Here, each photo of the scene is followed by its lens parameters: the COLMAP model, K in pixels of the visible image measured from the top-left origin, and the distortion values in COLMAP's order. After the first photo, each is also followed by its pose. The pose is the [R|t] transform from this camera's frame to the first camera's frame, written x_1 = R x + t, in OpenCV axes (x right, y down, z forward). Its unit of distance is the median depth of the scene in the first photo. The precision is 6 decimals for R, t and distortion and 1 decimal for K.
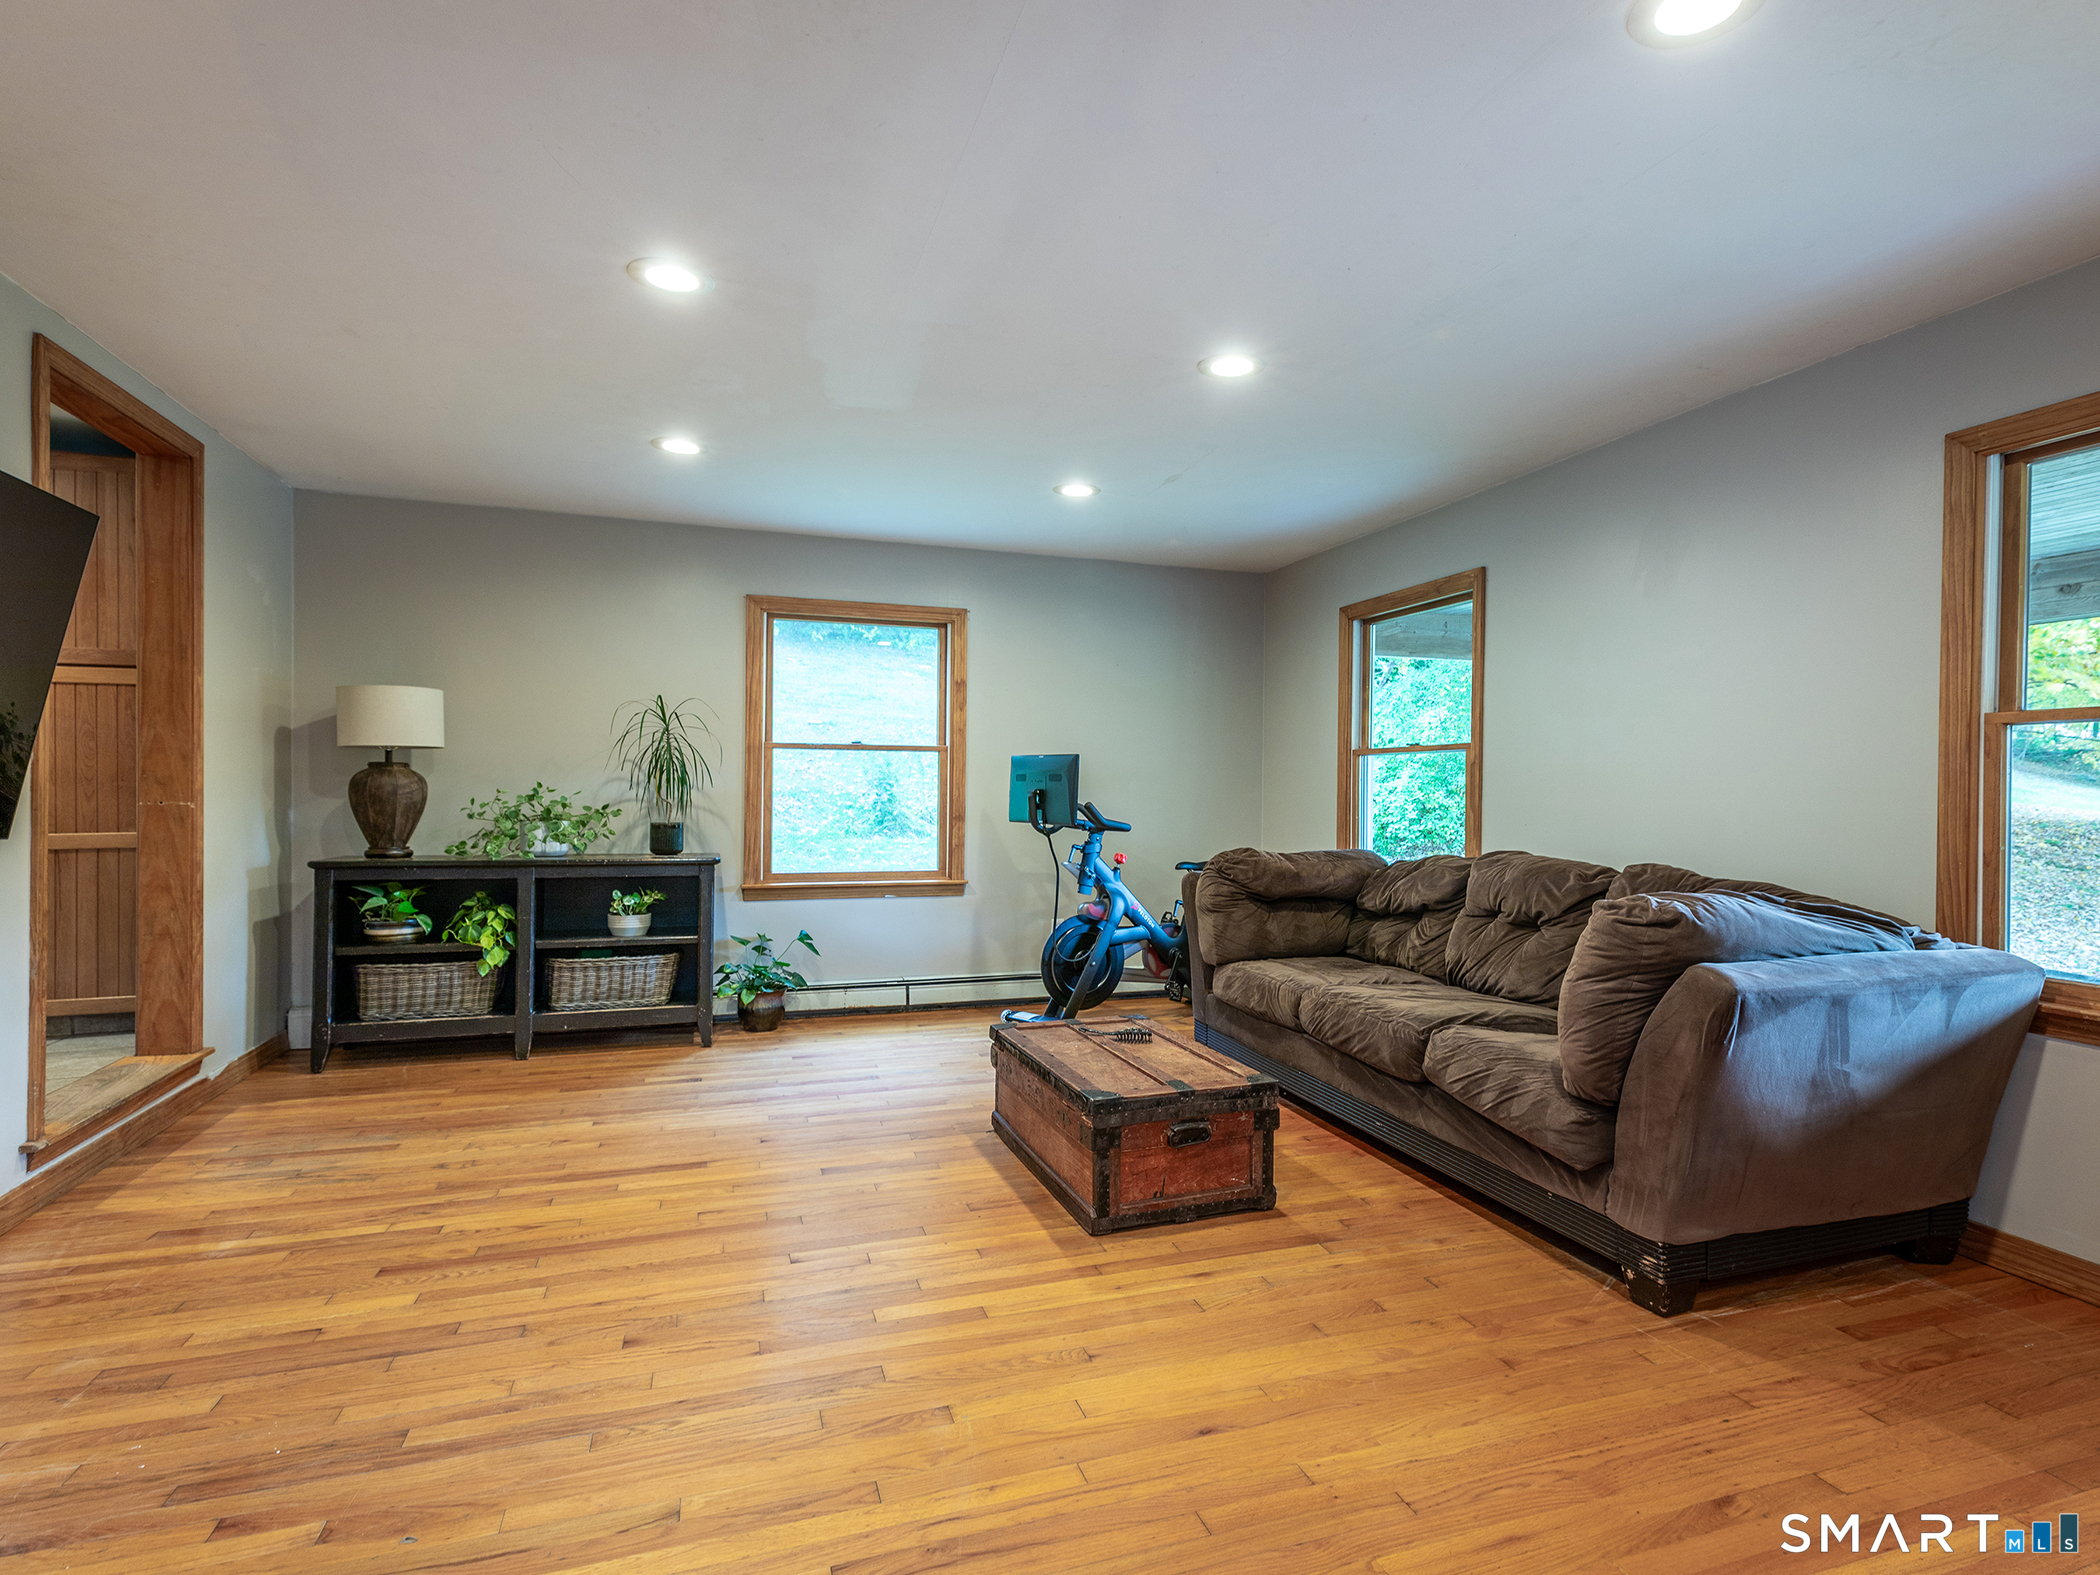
lens RADIAL K [[1100.1, 0, 1098.2], [0, 1100.1, 788.7], [0, 0, 1]] dist [0.021812, -0.009625]
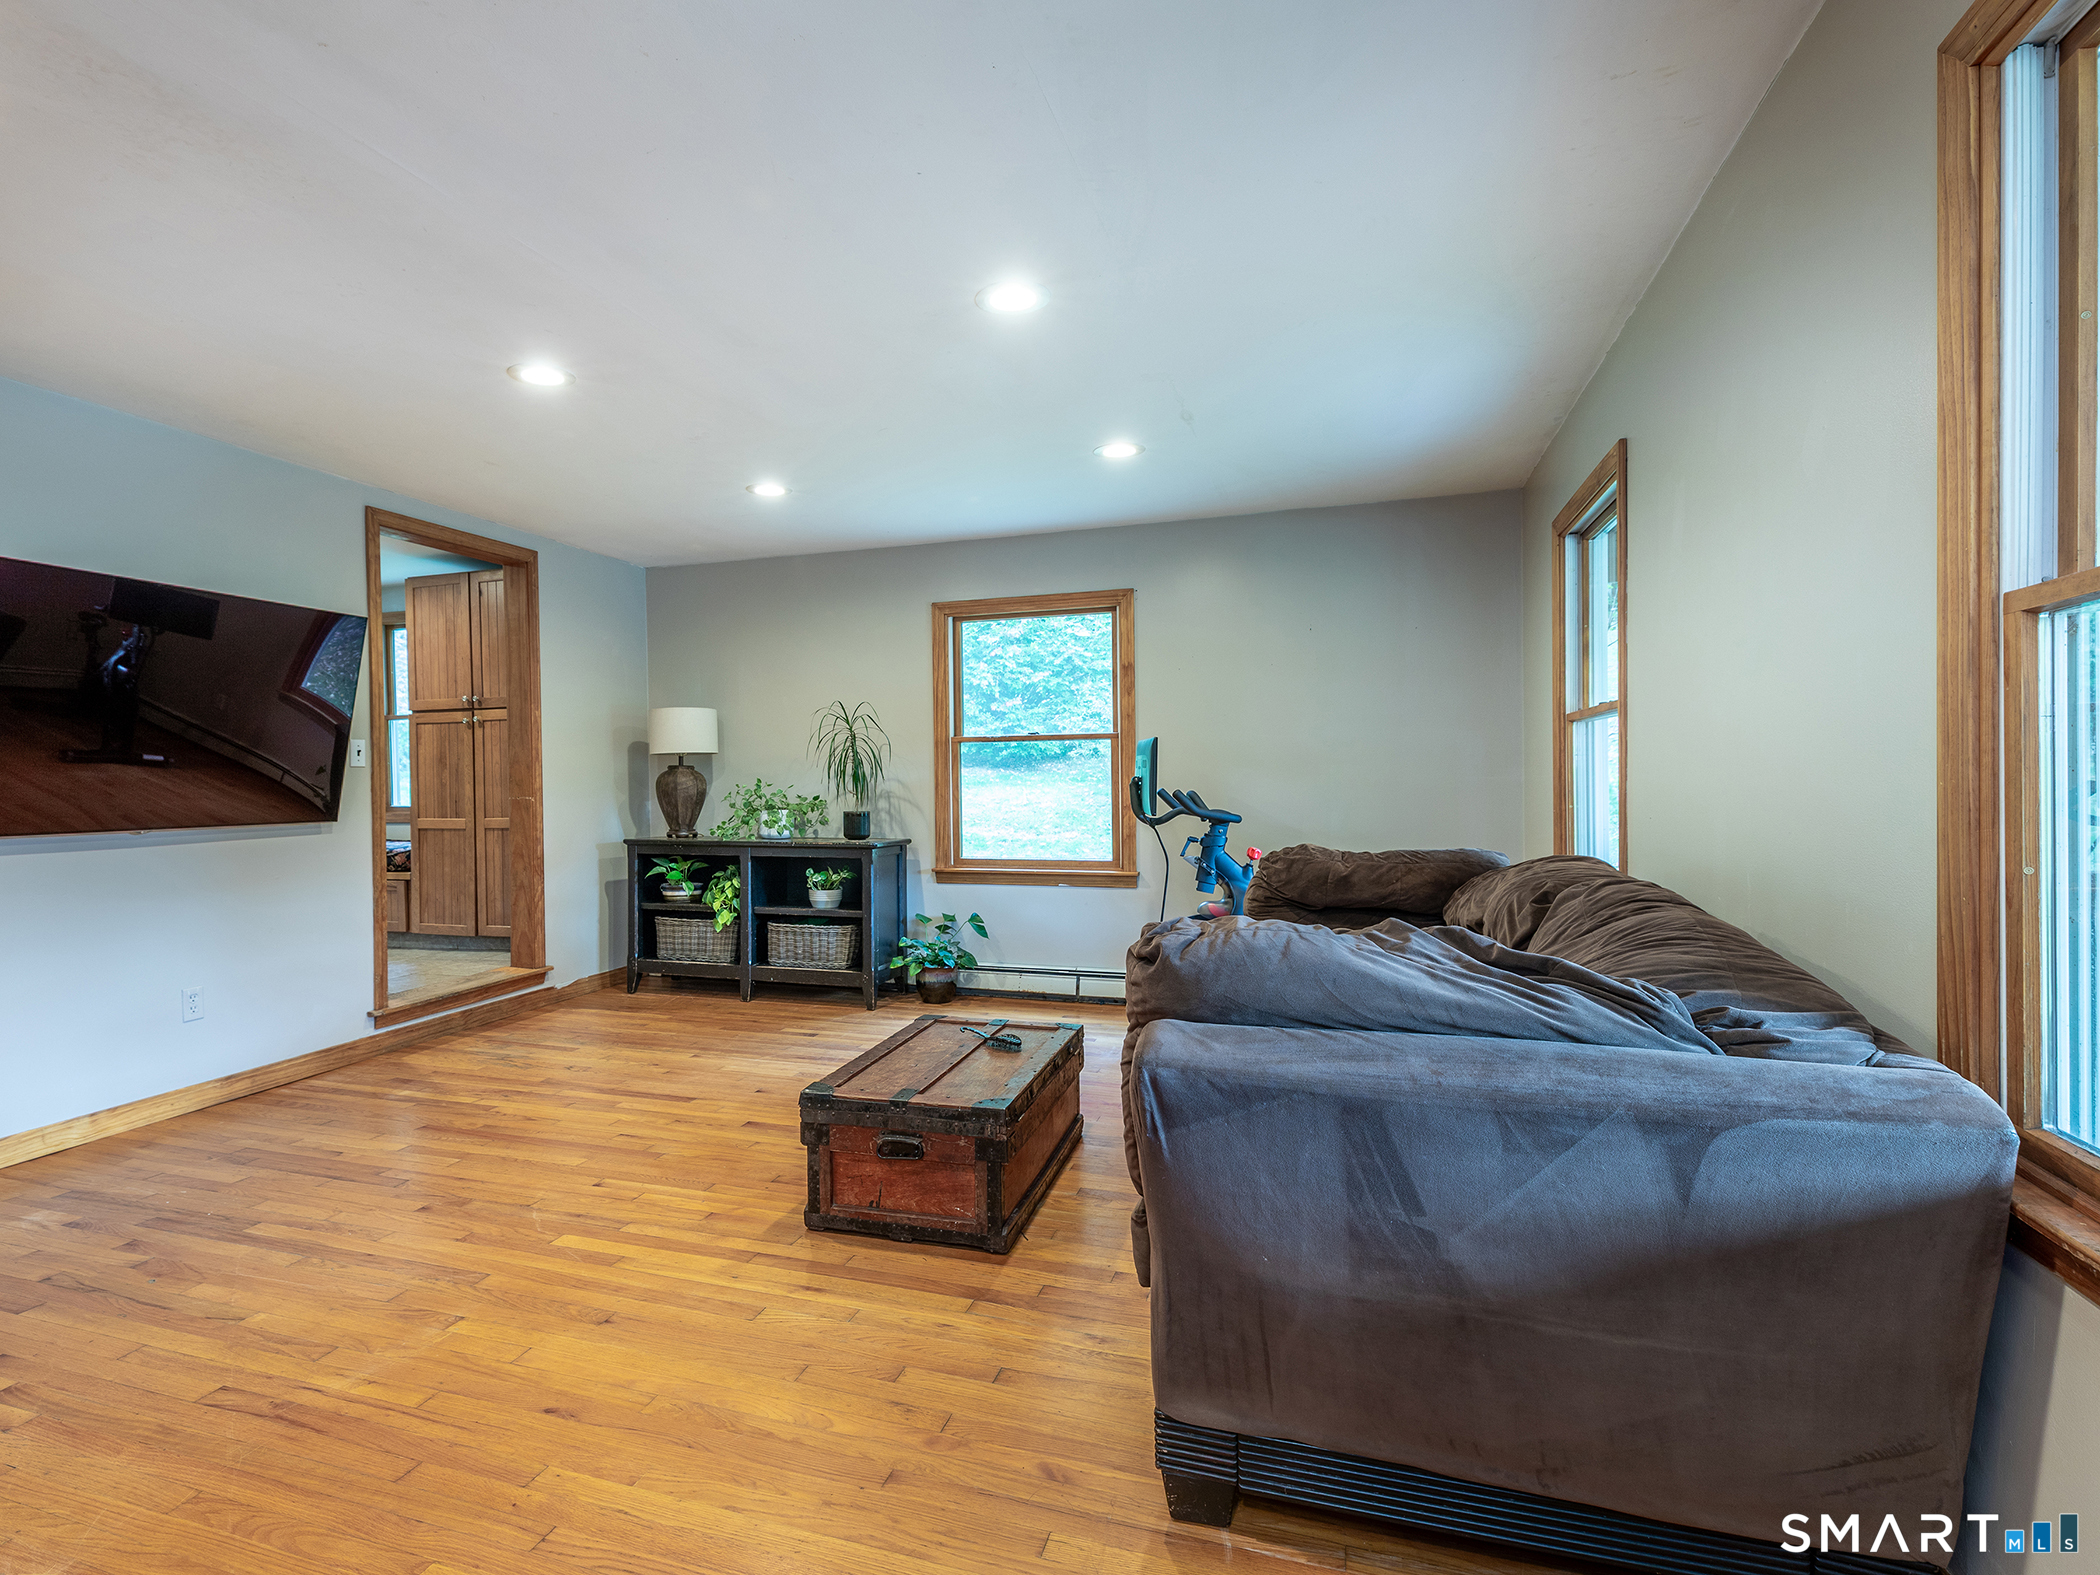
lens RADIAL K [[1108.9, 0, 963.2], [0, 1108.9, 780.0], [0, 0, 1]] dist [0.022948, -0.001235]
pose [[0.766547, -0.016031, -0.641988, 0.494141], [0.019033, 0.999816, -0.002241, 0.003269], [0.641906, -0.010501, 0.766712, 0.212042]]
